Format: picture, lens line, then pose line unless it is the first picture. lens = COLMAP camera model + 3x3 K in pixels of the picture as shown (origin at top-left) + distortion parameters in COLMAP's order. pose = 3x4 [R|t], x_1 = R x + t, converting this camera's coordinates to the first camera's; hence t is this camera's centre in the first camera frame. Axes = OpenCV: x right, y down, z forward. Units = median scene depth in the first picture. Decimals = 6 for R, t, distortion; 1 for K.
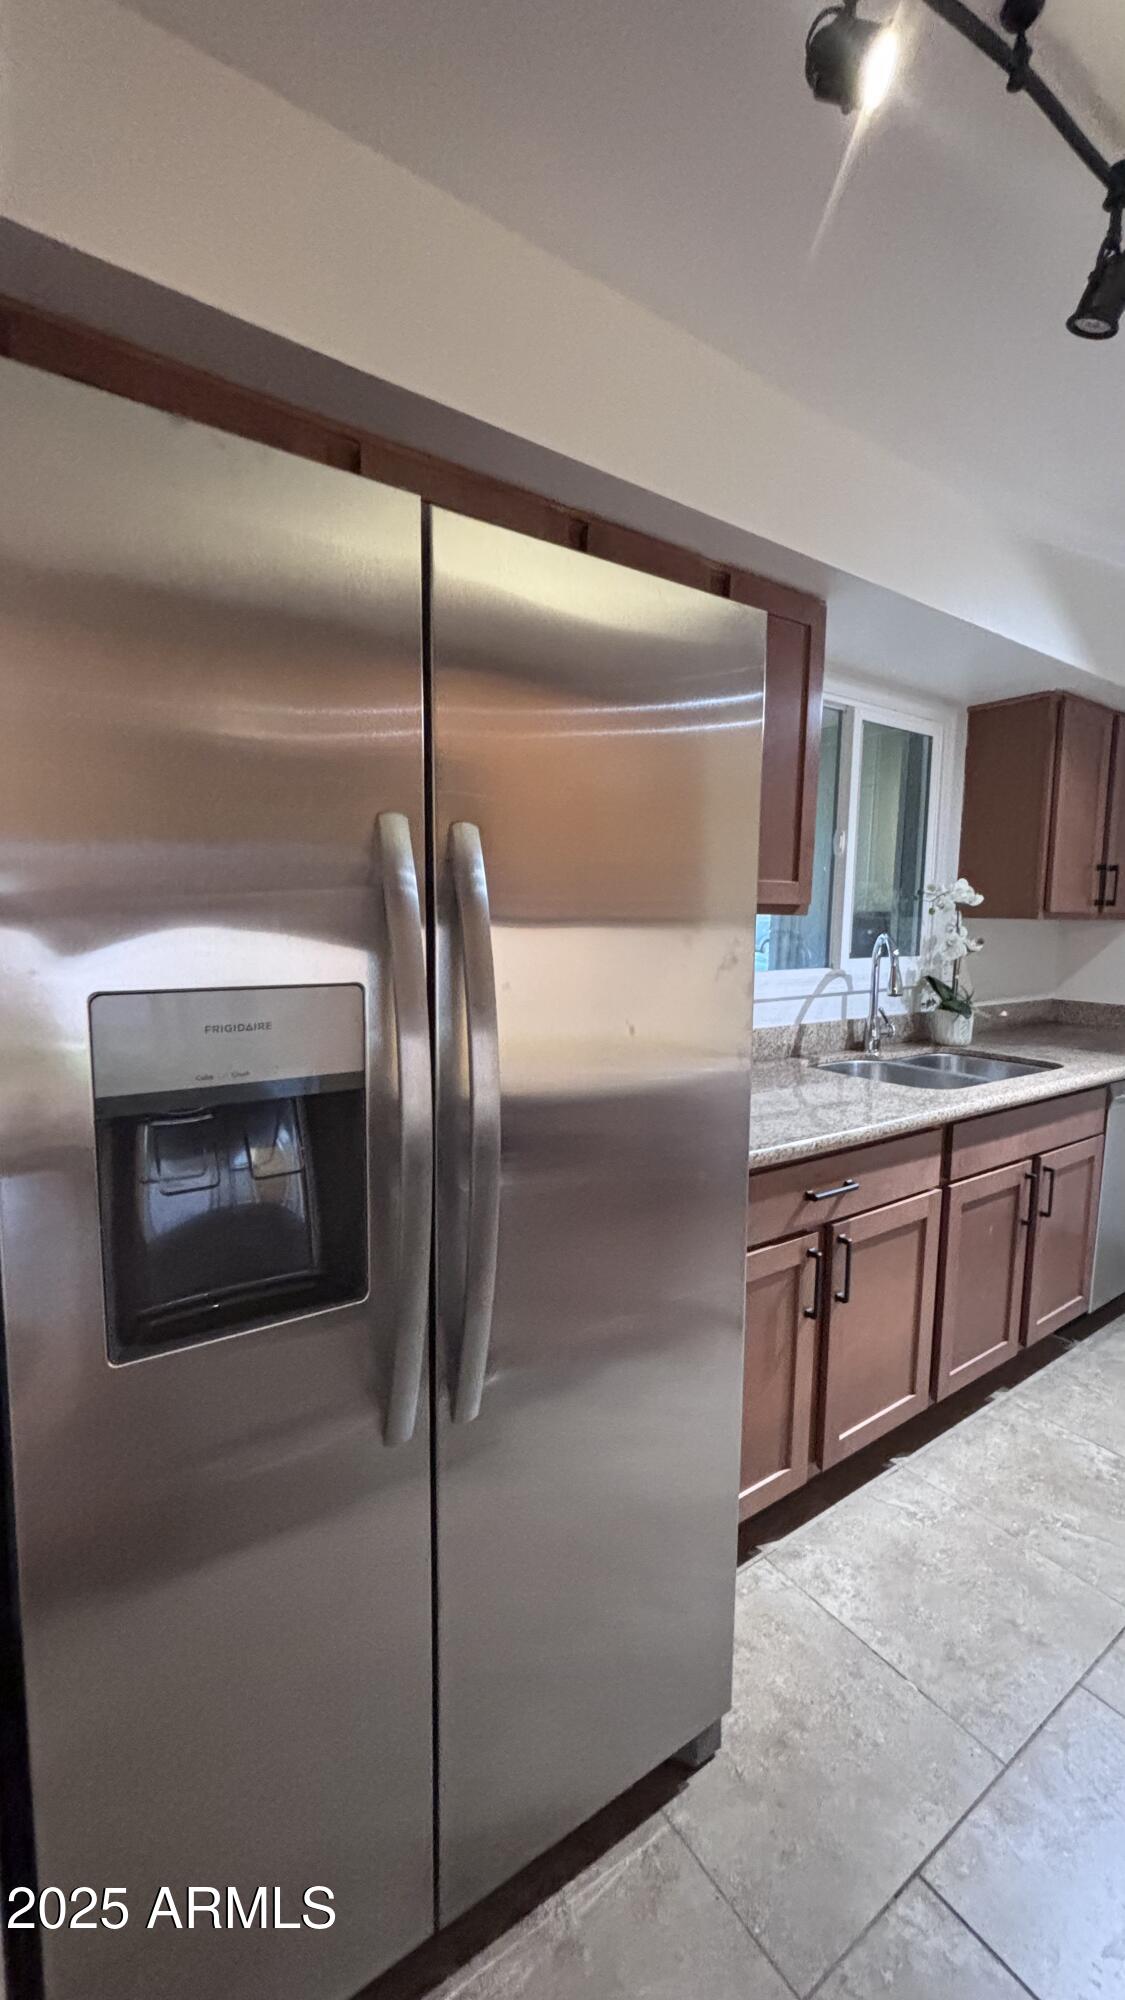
lens RADIAL K [[802.3, 0, 559.1], [0, 802.3, 1008.7], [0, 0, 1]] dist [0.004423, -0.002922]
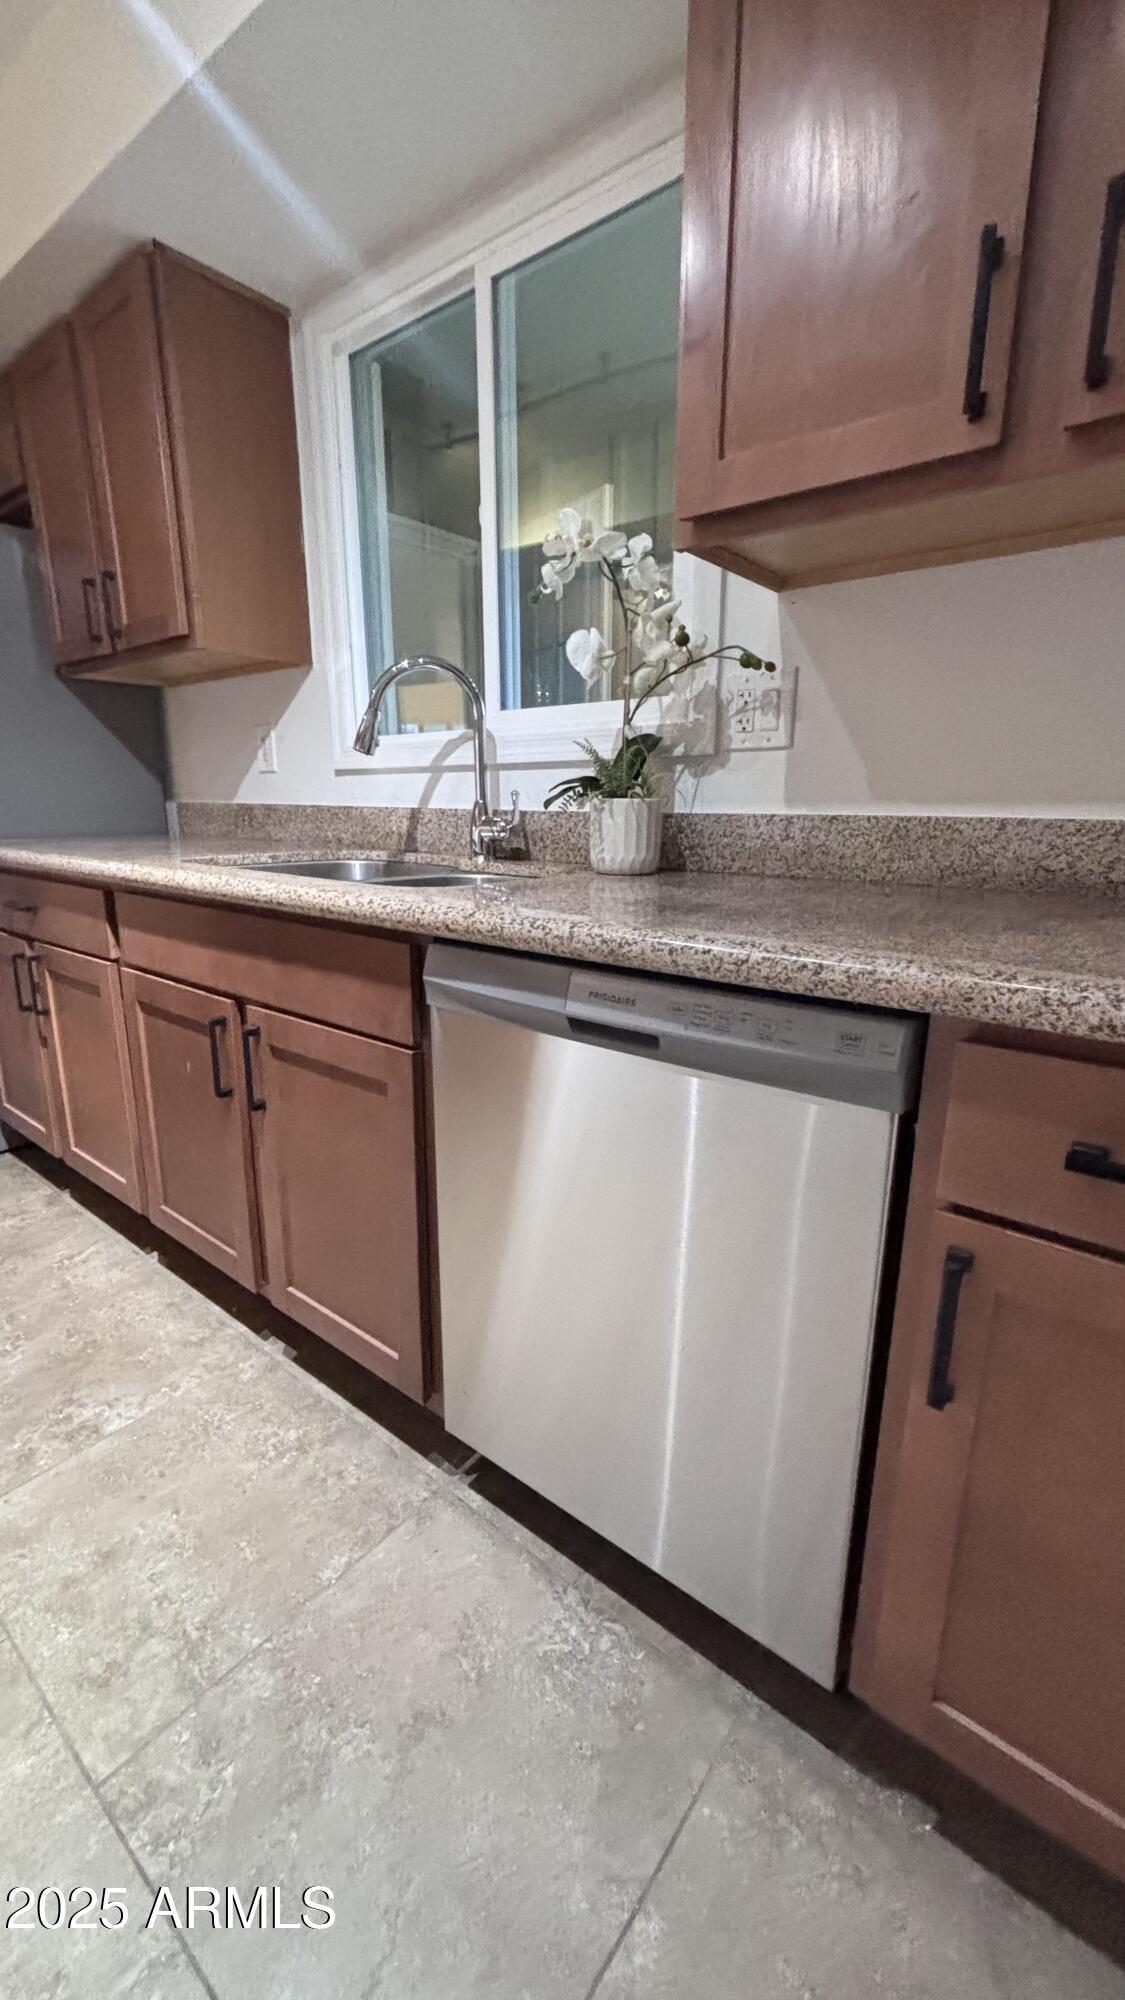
lens RADIAL K [[802.3, 0, 567.3], [0, 802.3, 1003.3], [0, 0, 1]] dist [0.004423, -0.002922]
pose [[0.284967, 0.223792, -0.932047, 1.039904], [-0.115879, 0.973275, 0.198262, 0.031620], [0.951507, 0.051507, 0.303284, 0.889502]]
